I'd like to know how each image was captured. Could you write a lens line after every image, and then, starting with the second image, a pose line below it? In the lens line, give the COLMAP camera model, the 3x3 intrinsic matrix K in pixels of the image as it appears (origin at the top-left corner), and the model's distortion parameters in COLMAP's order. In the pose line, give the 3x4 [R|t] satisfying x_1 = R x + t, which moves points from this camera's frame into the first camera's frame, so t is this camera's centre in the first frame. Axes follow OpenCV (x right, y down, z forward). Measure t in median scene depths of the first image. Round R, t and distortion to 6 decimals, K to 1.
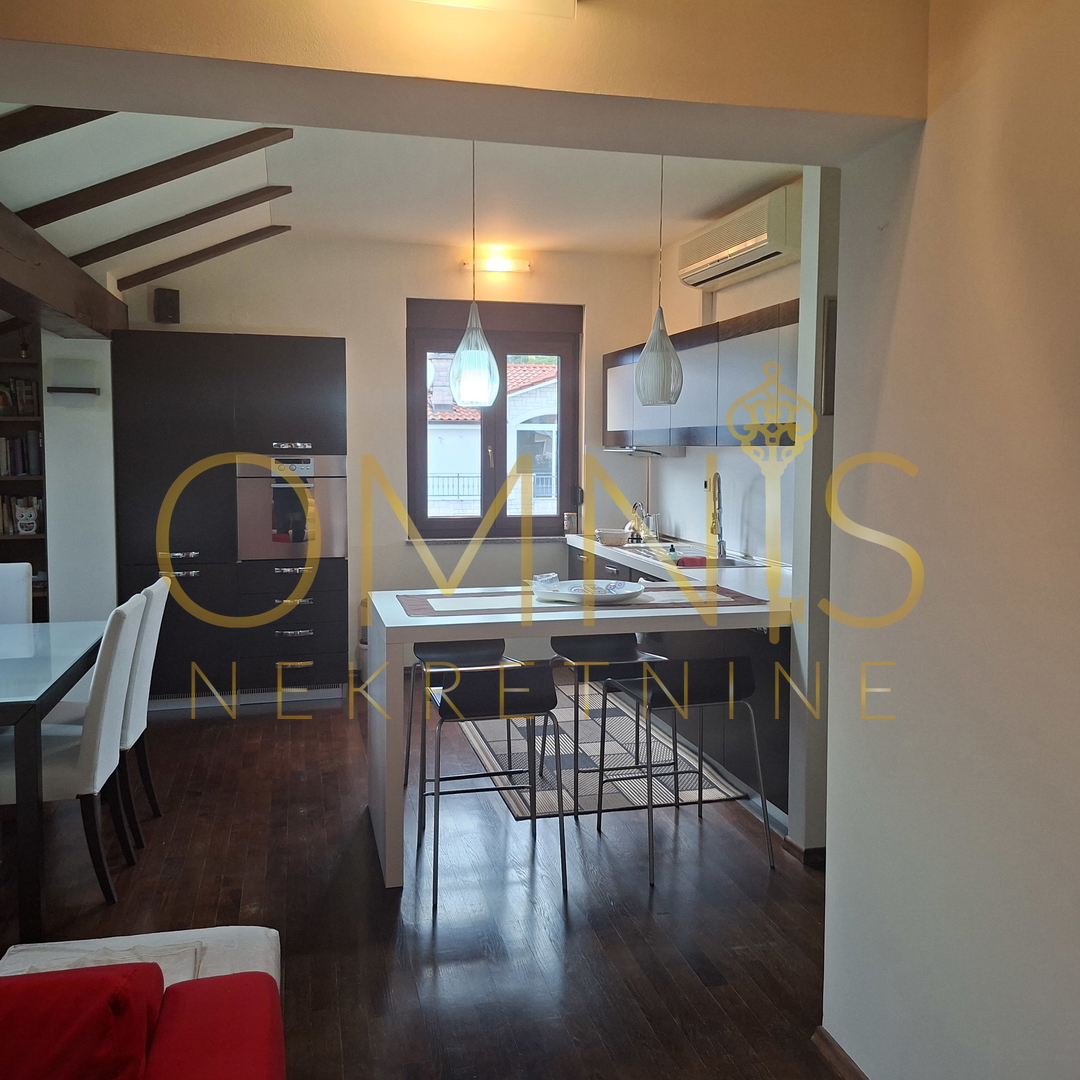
lens RADIAL K [[990.4, 0, 531.0], [0, 990.4, 524.7], [0, 0, 1]] dist [0.127941, -0.195571]
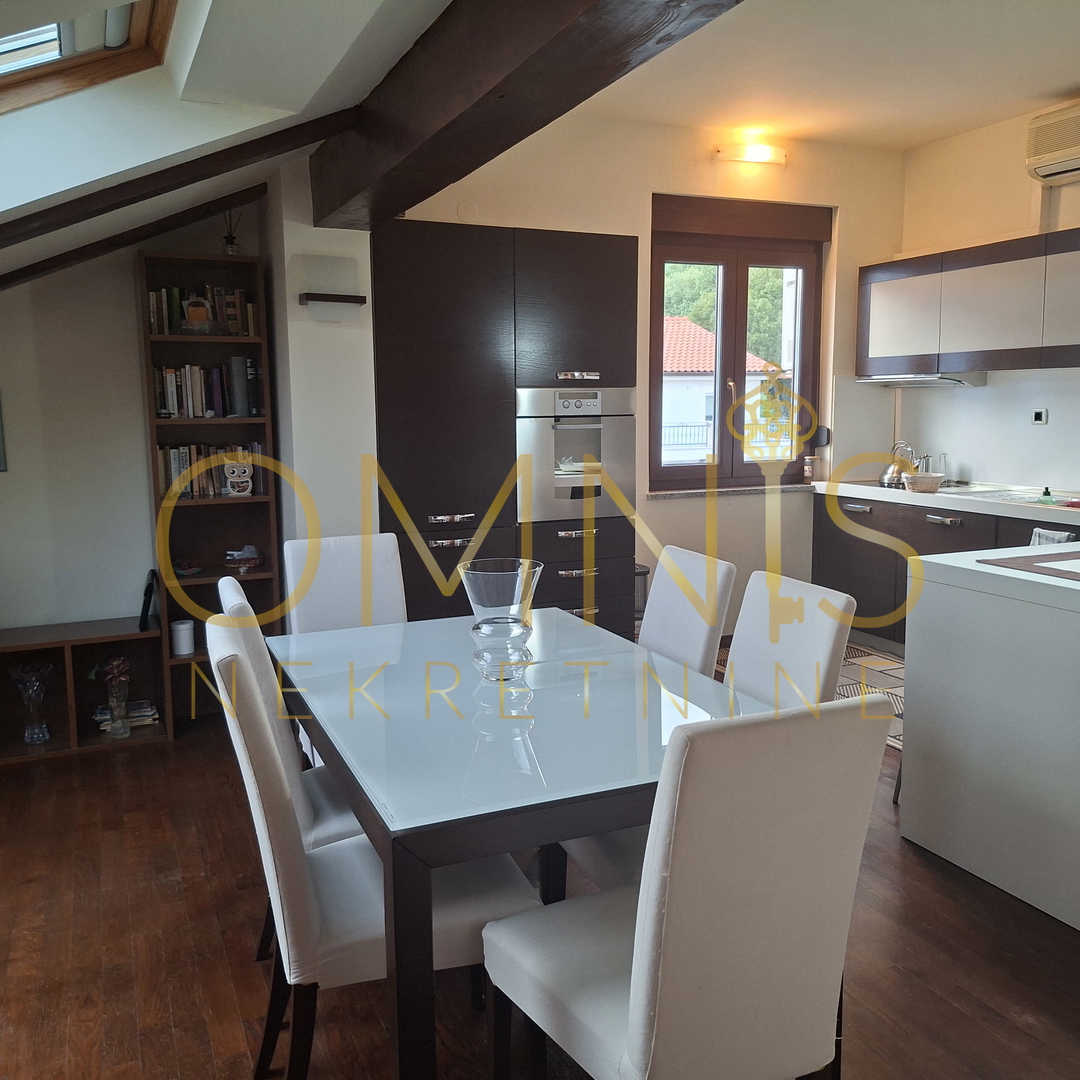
lens RADIAL K [[993.9, 0, 549.3], [0, 993.9, 541.6], [0, 0, 1]] dist [0.124141, -0.177856]
pose [[0.983014, -0.035606, 0.180045, -0.377939], [0.024723, 0.997749, 0.062332, 0.001863], [-0.181860, -0.056822, 0.981681, 0.207624]]
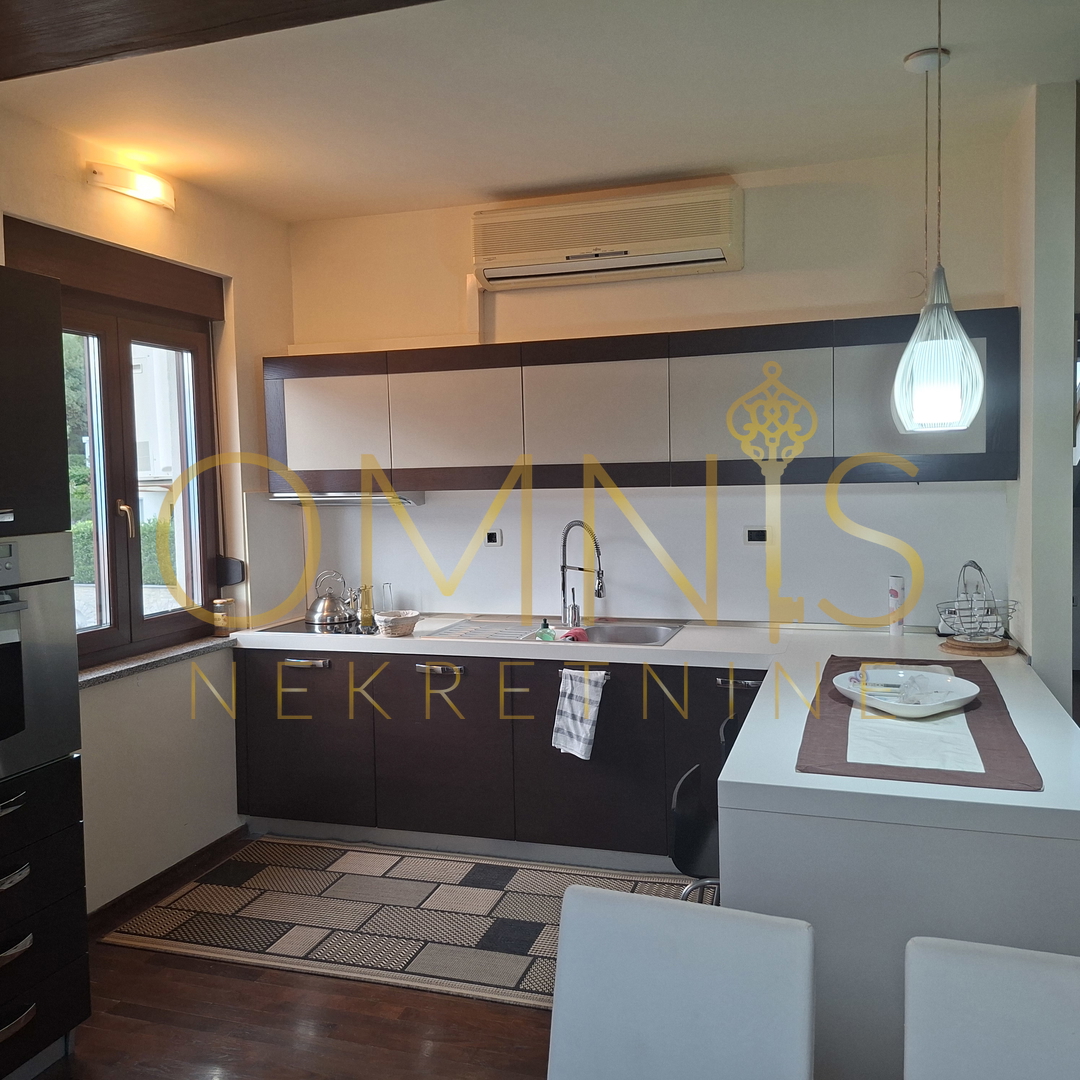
lens RADIAL K [[990.4, 0, 531.0], [0, 990.4, 524.7], [0, 0, 1]] dist [0.127941, -0.195571]
pose [[0.529350, -0.058693, 0.846371, -0.440796], [0.091307, 0.995751, 0.011945, -0.054844], [-0.843476, 0.070957, 0.532460, 0.538153]]
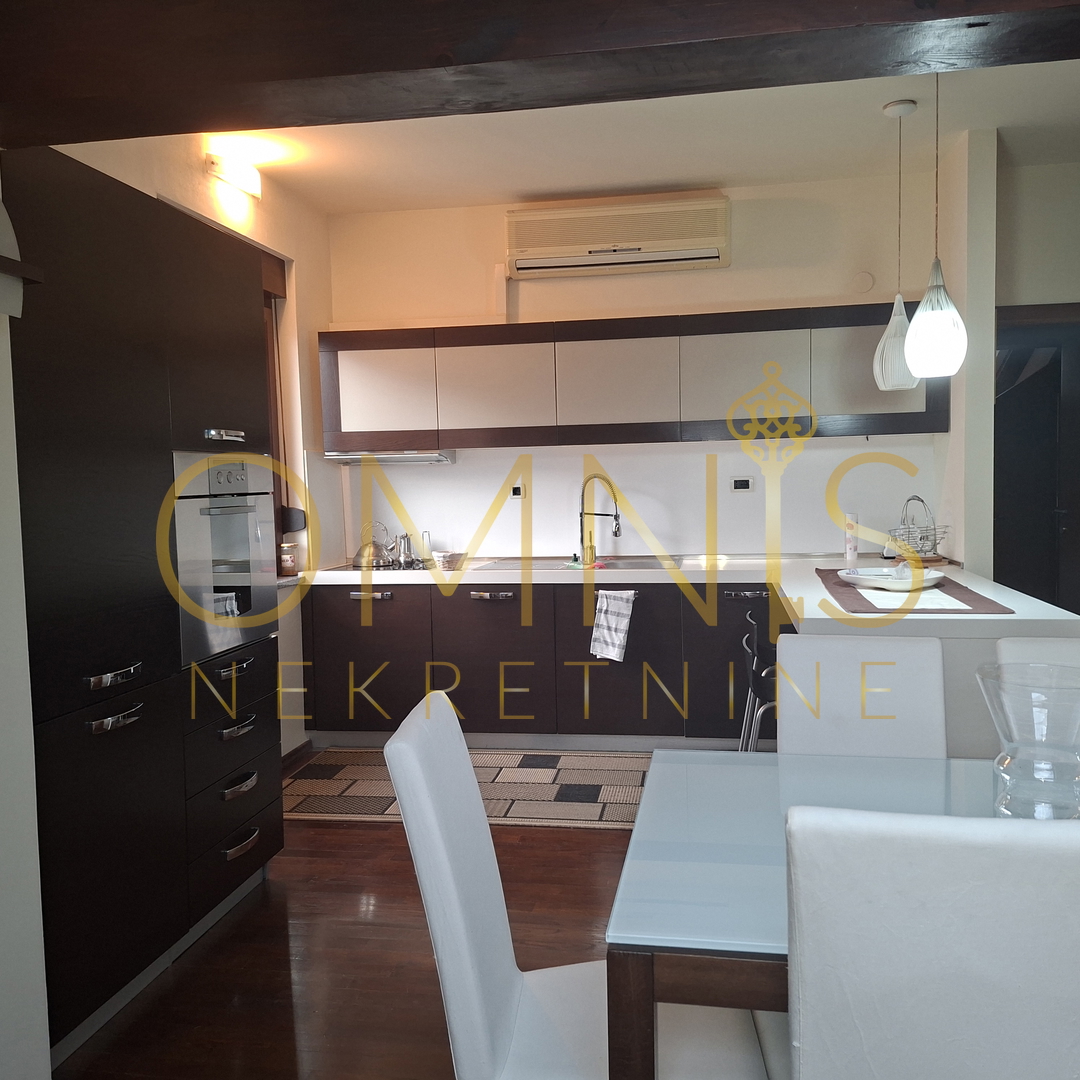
lens RADIAL K [[993.9, 0, 549.3], [0, 993.9, 541.6], [0, 0, 1]] dist [0.124141, -0.177856]
pose [[0.389456, -0.070476, 0.918345, -0.622118], [0.099117, 0.994485, 0.034284, -0.021893], [-0.915696, 0.077672, 0.394294, 0.591659]]
